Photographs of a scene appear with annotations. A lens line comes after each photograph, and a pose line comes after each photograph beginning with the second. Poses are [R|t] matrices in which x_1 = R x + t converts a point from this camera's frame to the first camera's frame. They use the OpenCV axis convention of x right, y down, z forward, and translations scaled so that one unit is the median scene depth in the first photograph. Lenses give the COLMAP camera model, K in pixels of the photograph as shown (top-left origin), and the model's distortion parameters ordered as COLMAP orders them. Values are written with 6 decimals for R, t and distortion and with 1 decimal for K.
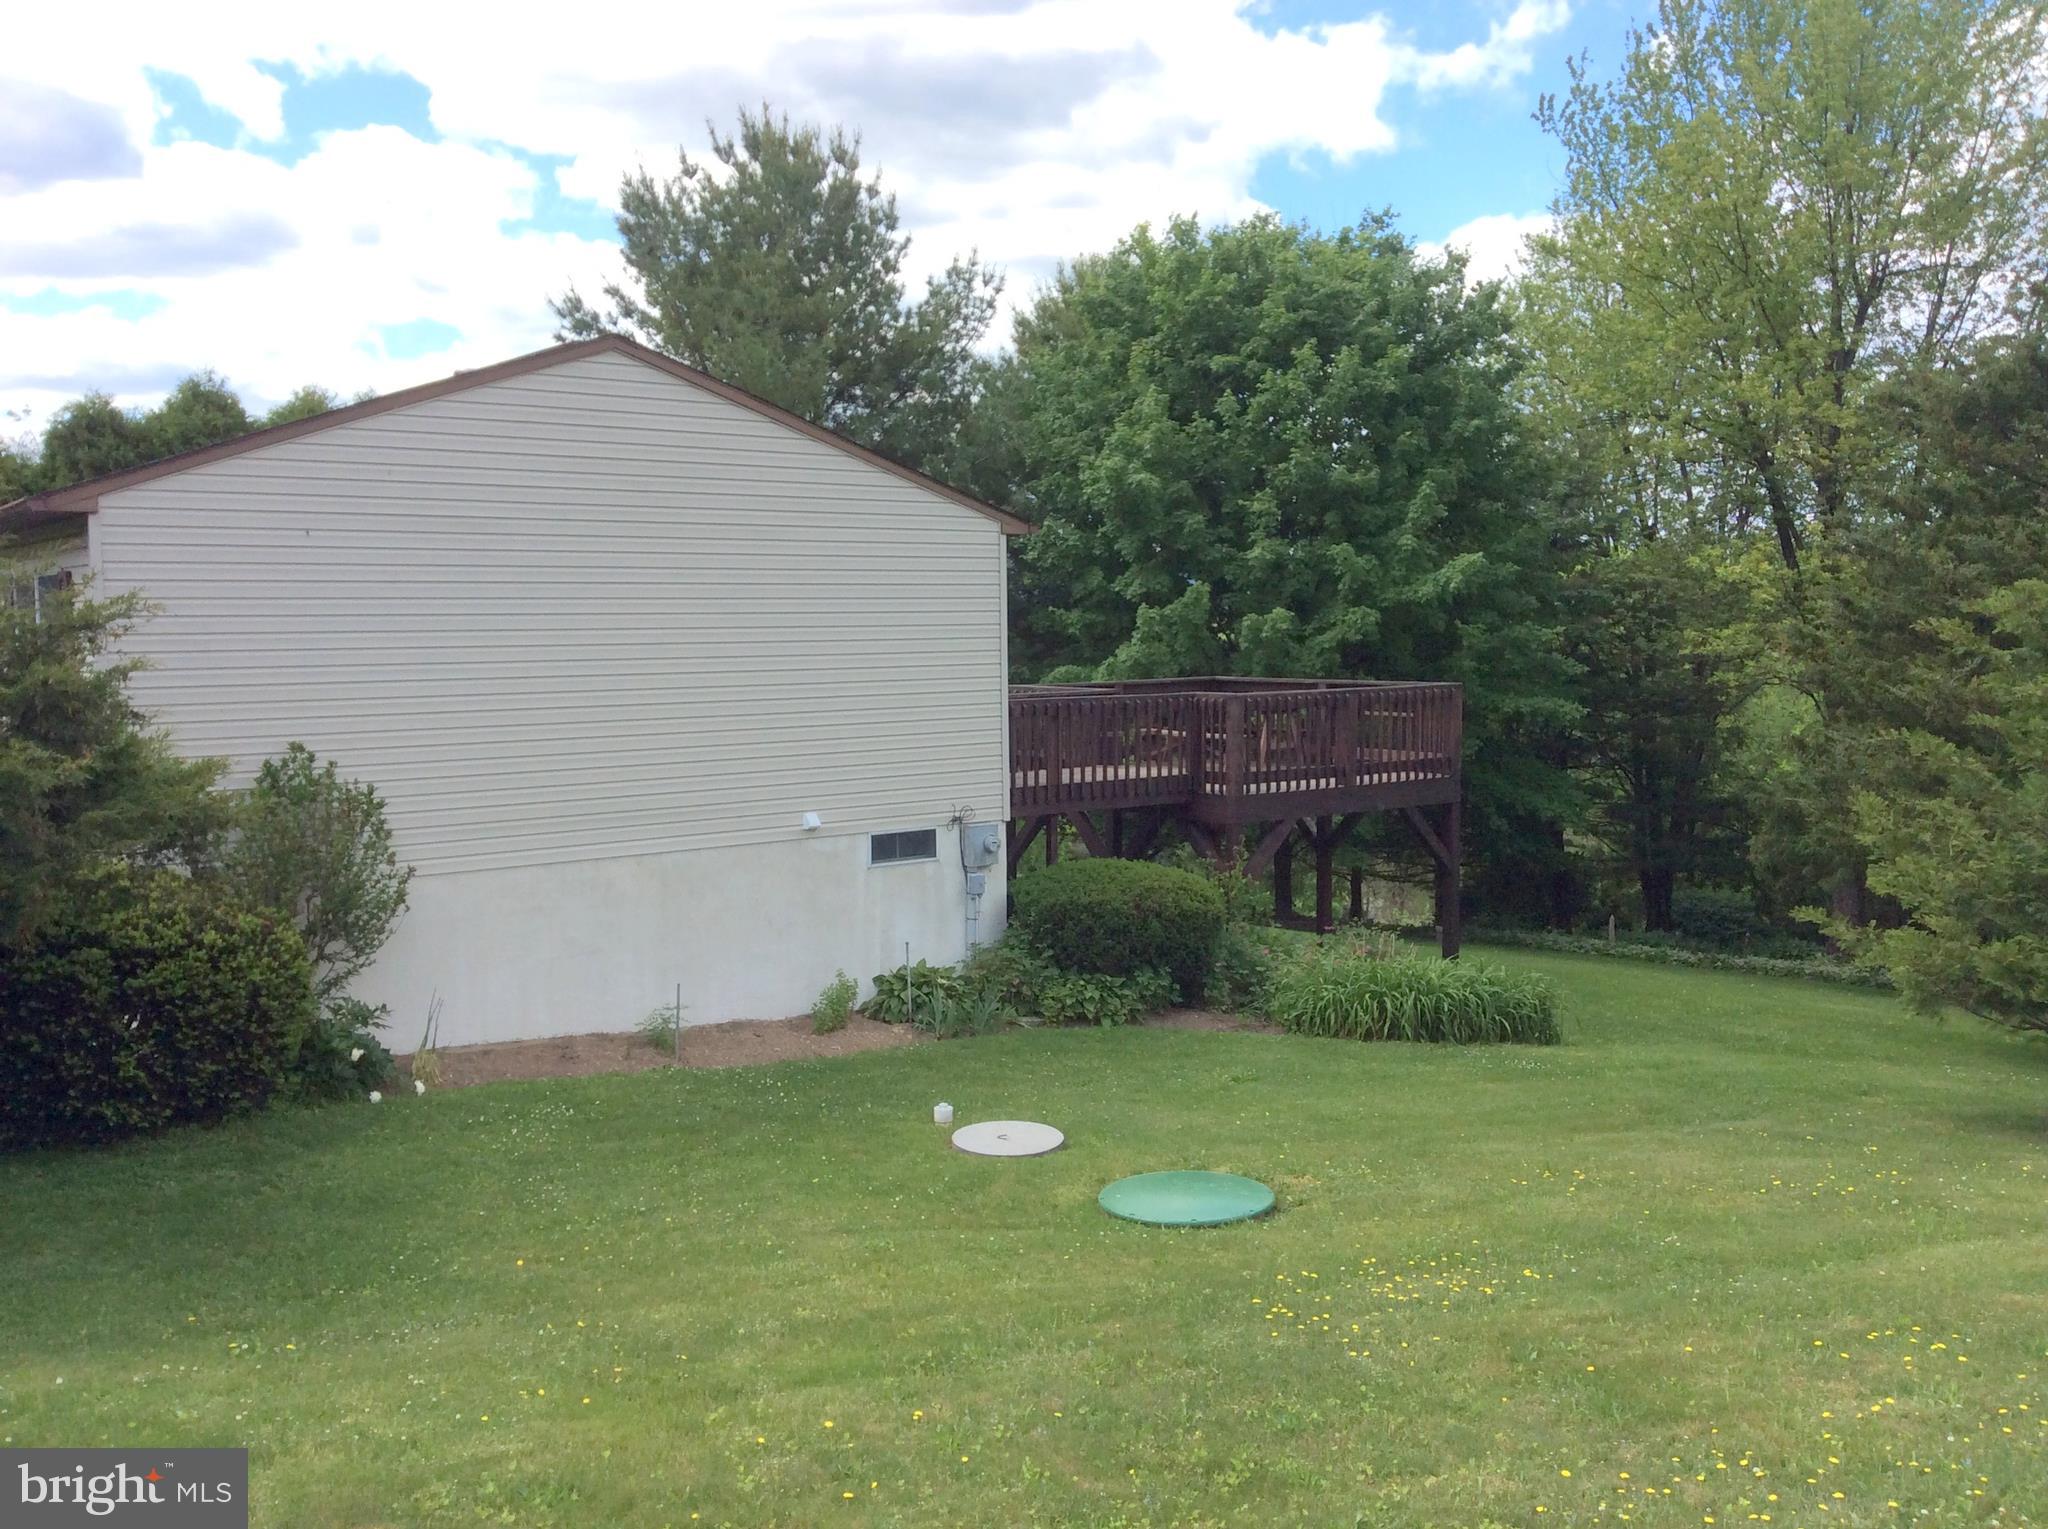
lens RADIAL K [[1930.2, 0, 1020.0], [0, 1930.2, 753.4], [0, 0, 1]] dist [0.172605, -0.317504]
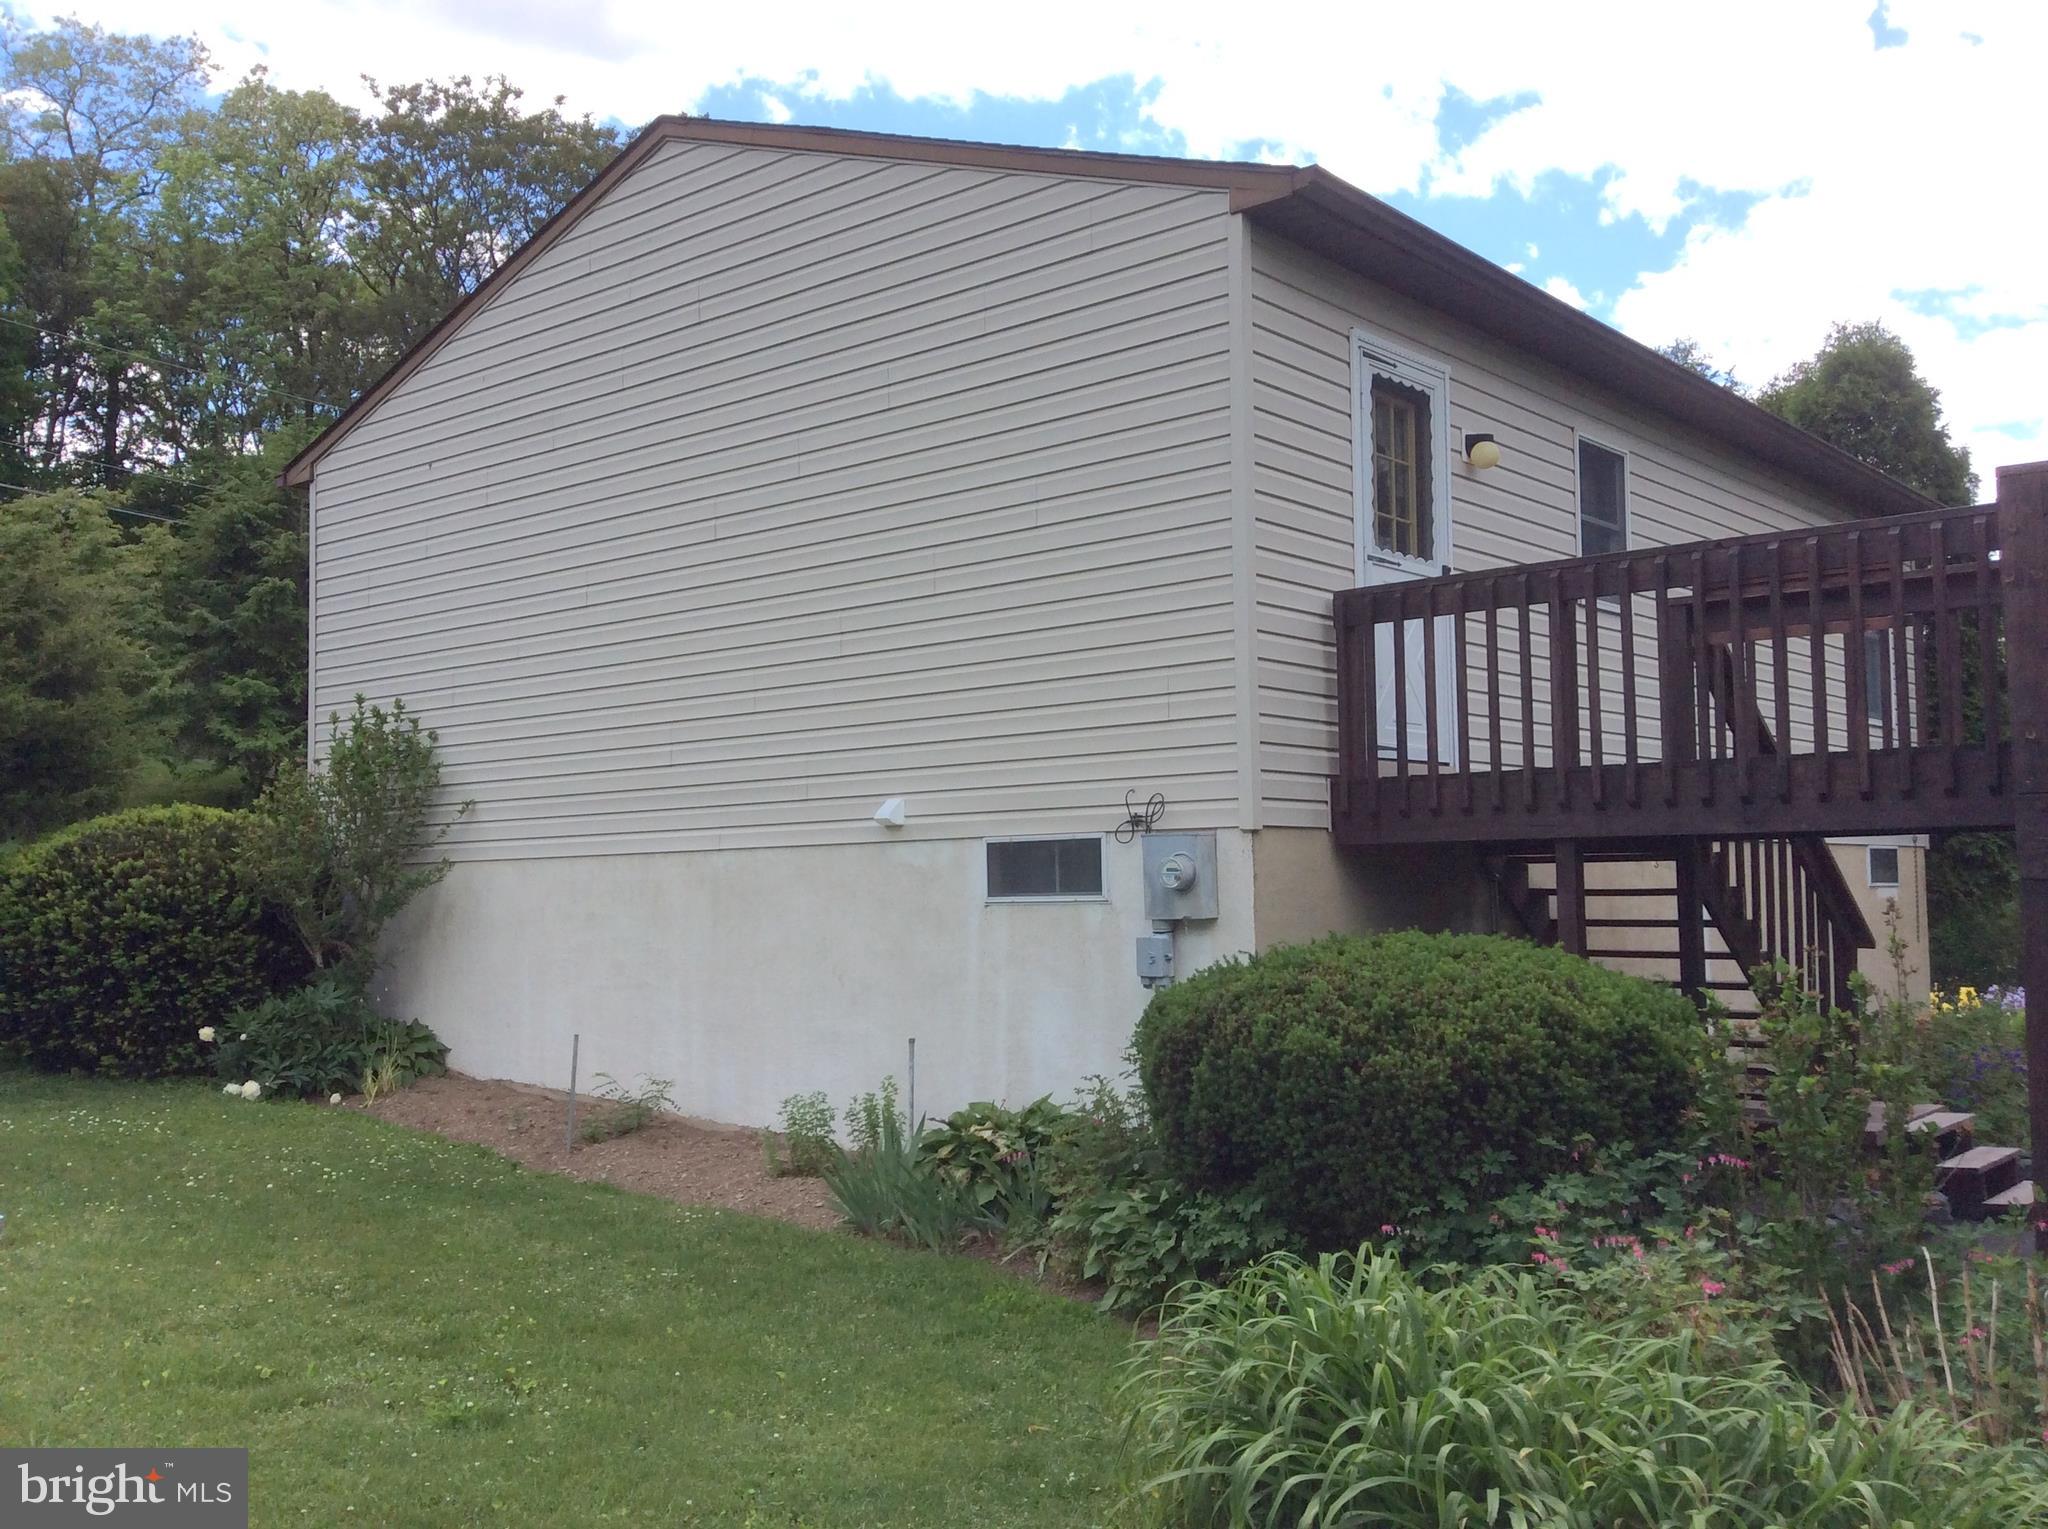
lens RADIAL K [[1930.2, 0, 1020.0], [0, 1930.2, 753.4], [0, 0, 1]] dist [0.172605, -0.317504]
pose [[0.196844, -0.069323, -0.977981, 0.463901], [-0.065817, 0.994313, -0.083727, 0.063016], [0.978223, 0.080849, 0.191161, 0.916712]]
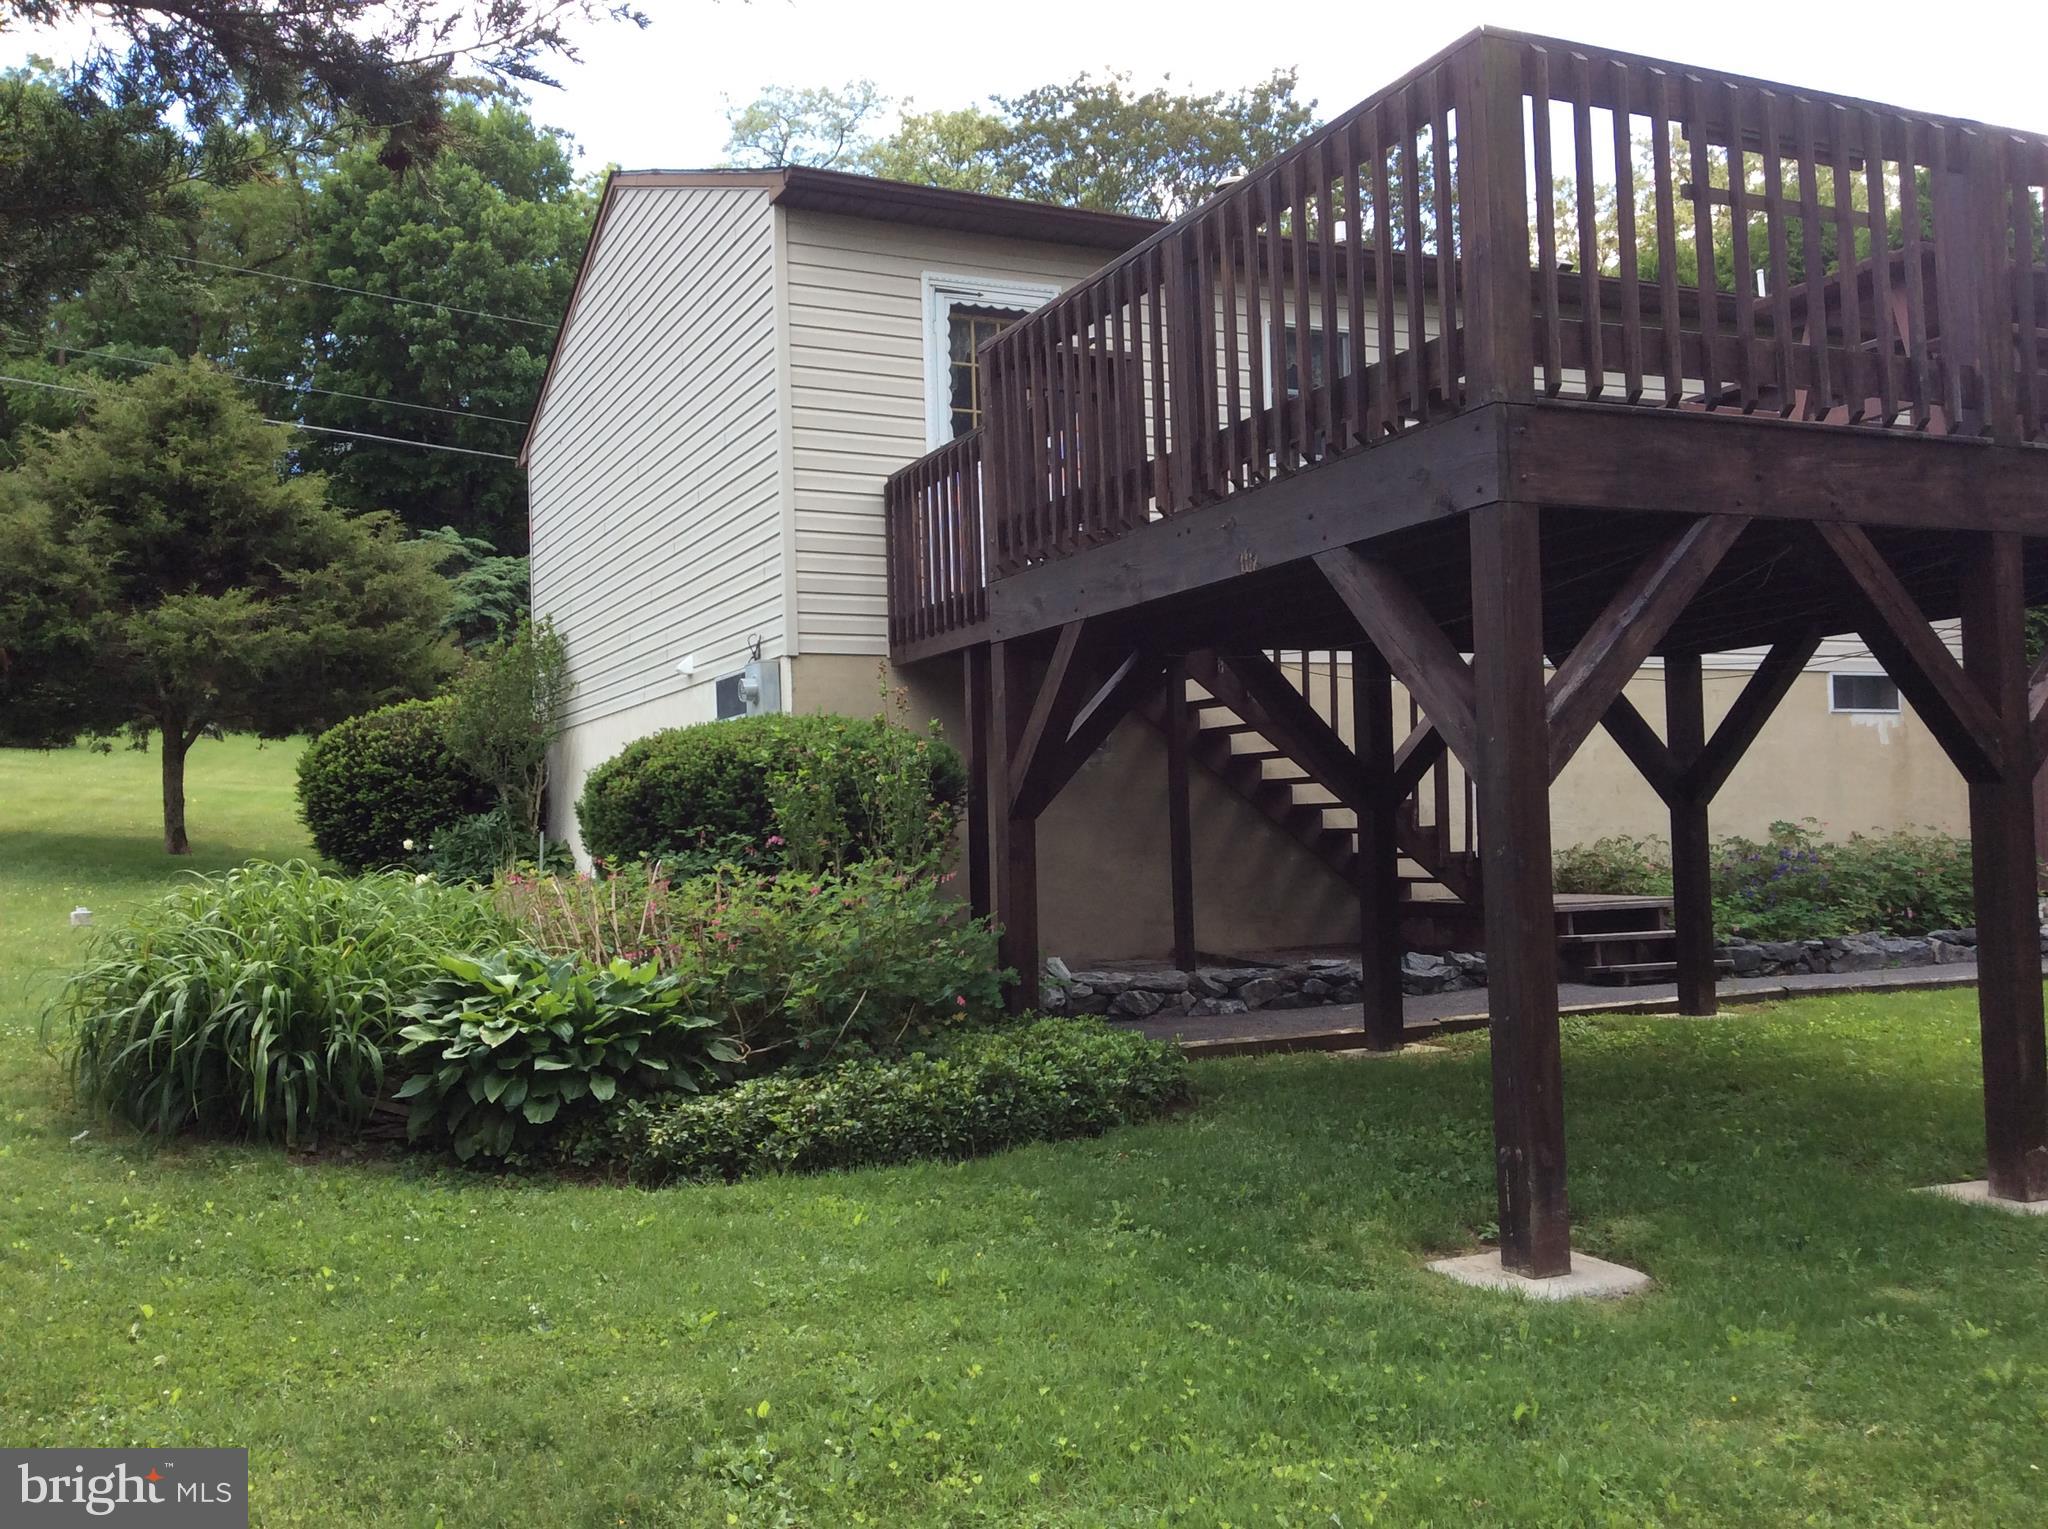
lens RADIAL K [[1930.2, 0, 1020.0], [0, 1930.2, 753.4], [0, 0, 1]] dist [0.172605, -0.317504]
pose [[-0.234692, -0.038331, -0.971314, 0.626907], [-0.049846, 0.998382, -0.027355, 0.085329], [0.970791, 0.041996, -0.236223, 1.302159]]
